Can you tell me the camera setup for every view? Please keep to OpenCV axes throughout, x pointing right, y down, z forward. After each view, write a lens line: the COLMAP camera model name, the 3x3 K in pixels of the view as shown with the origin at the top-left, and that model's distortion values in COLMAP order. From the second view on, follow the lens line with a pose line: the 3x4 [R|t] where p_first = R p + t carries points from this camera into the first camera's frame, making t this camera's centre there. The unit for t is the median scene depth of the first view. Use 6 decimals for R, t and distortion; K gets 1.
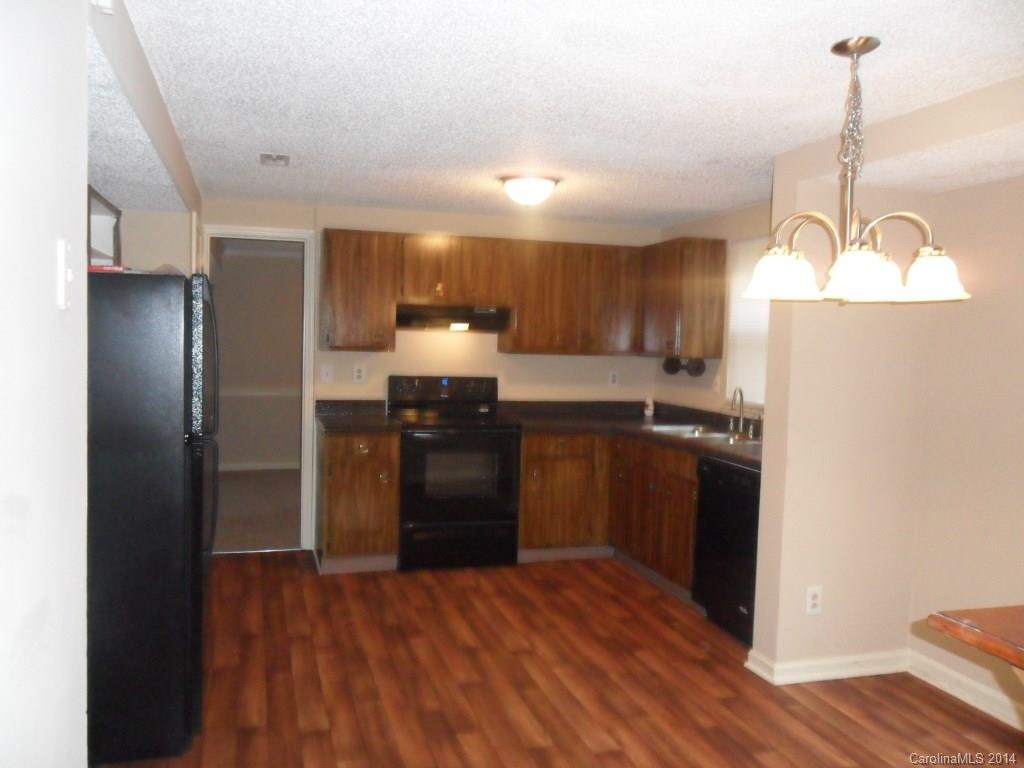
lens RADIAL K [[822.0, 0, 512.0], [0, 822.0, 384.0], [0, 0, 1]] dist [-0.046859, 0.006709]
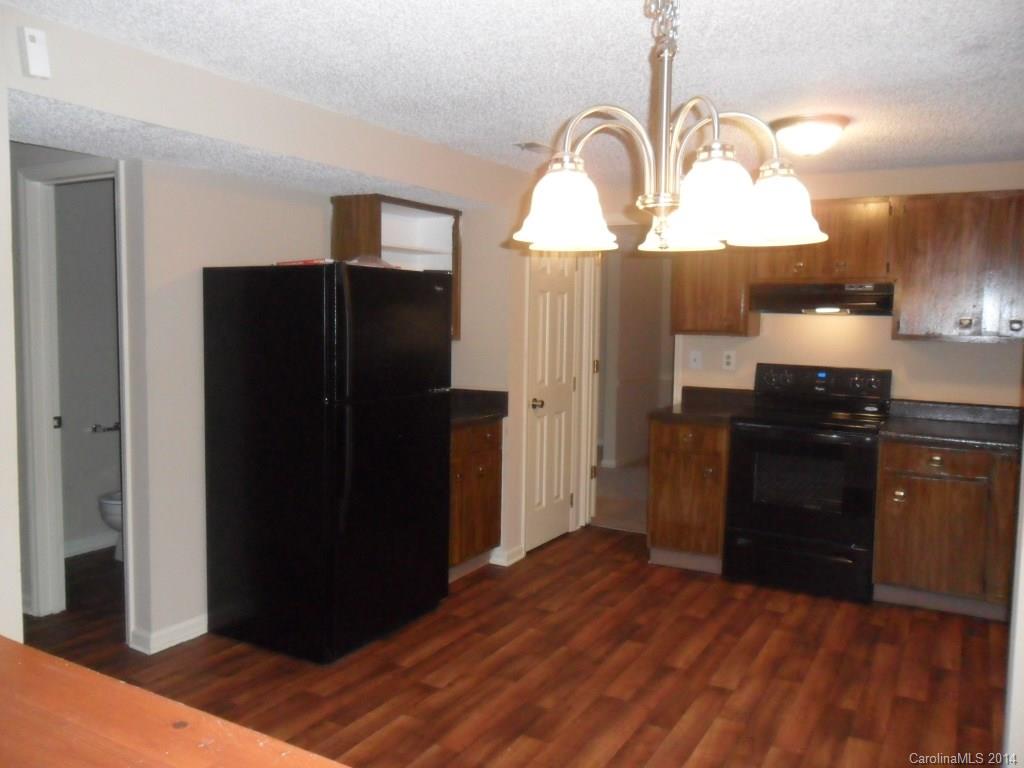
lens RADIAL K [[822.0, 0, 512.0], [0, 822.0, 384.0], [0, 0, 1]] dist [-0.046859, 0.006709]
pose [[0.681155, 0.048011, -0.730563, 0.456201], [-0.040525, 0.998790, 0.027854, -0.002127], [0.731017, 0.010633, 0.682276, 0.266131]]
